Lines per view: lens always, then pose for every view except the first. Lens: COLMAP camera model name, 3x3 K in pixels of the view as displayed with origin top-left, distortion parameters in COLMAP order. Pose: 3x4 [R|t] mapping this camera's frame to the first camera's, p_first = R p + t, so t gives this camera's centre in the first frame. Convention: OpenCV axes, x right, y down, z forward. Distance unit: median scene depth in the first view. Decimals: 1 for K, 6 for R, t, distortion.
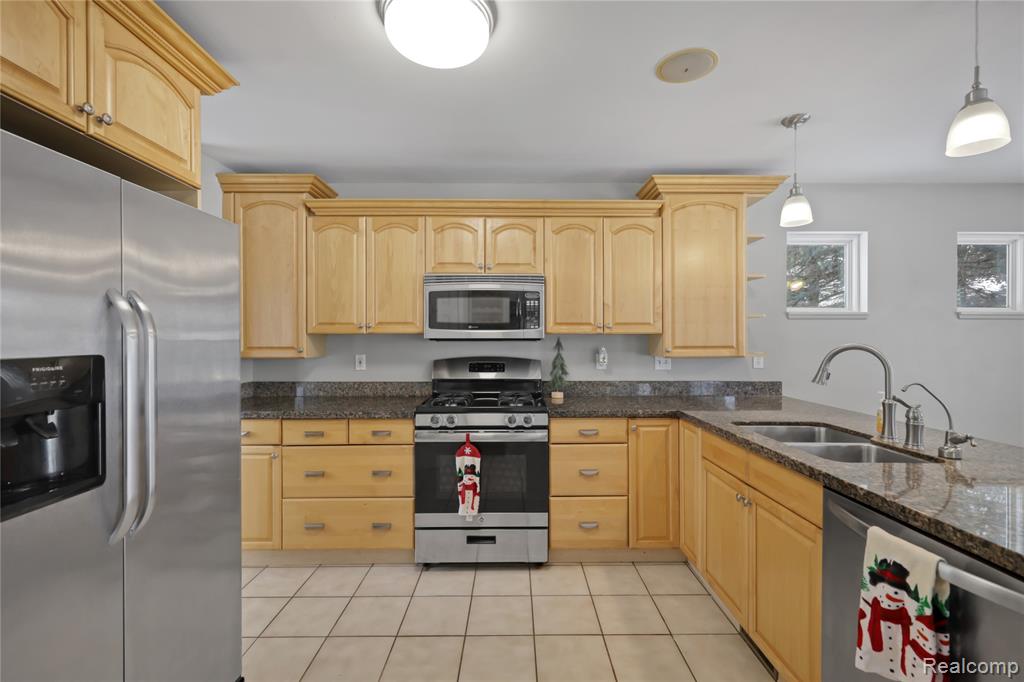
lens RADIAL K [[451.1, 0, 512.4], [0, 451.1, 341.4], [0, 0, 1]] dist [0.004582, 0.000262]
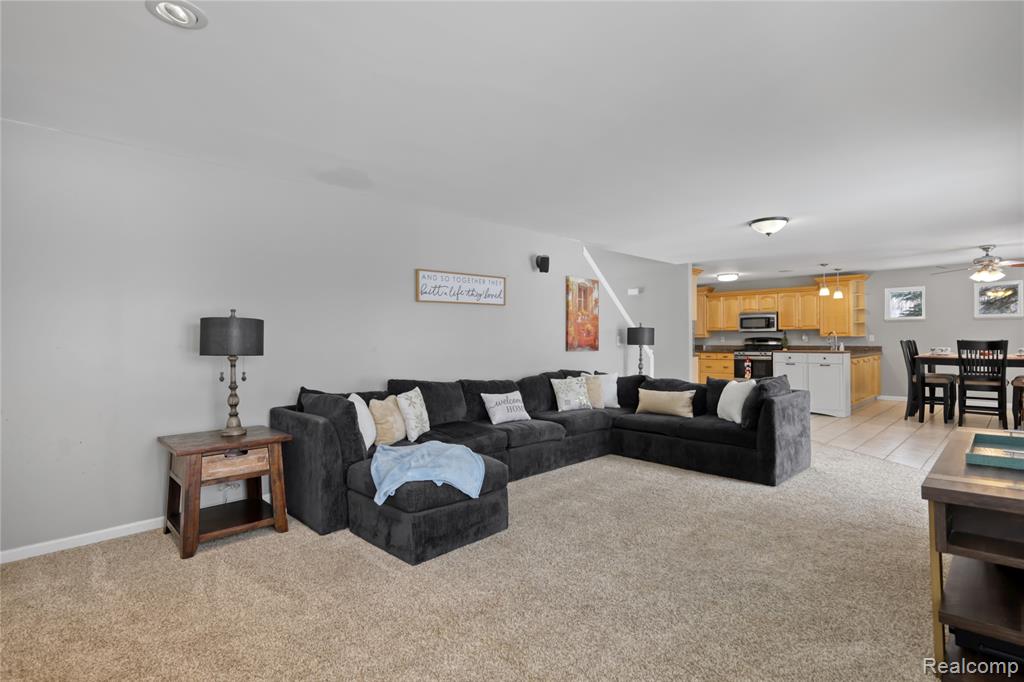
lens RADIAL K [[500.6, 0, 513.7], [0, 500.6, 337.1], [0, 0, 1]] dist [0.005544, -0.001258]
pose [[0.695859, -0.005328, -0.718159, 1.370318], [0.005268, 0.999983, -0.002315, 0.035058], [0.718160, -0.002173, 0.695875, -2.936776]]
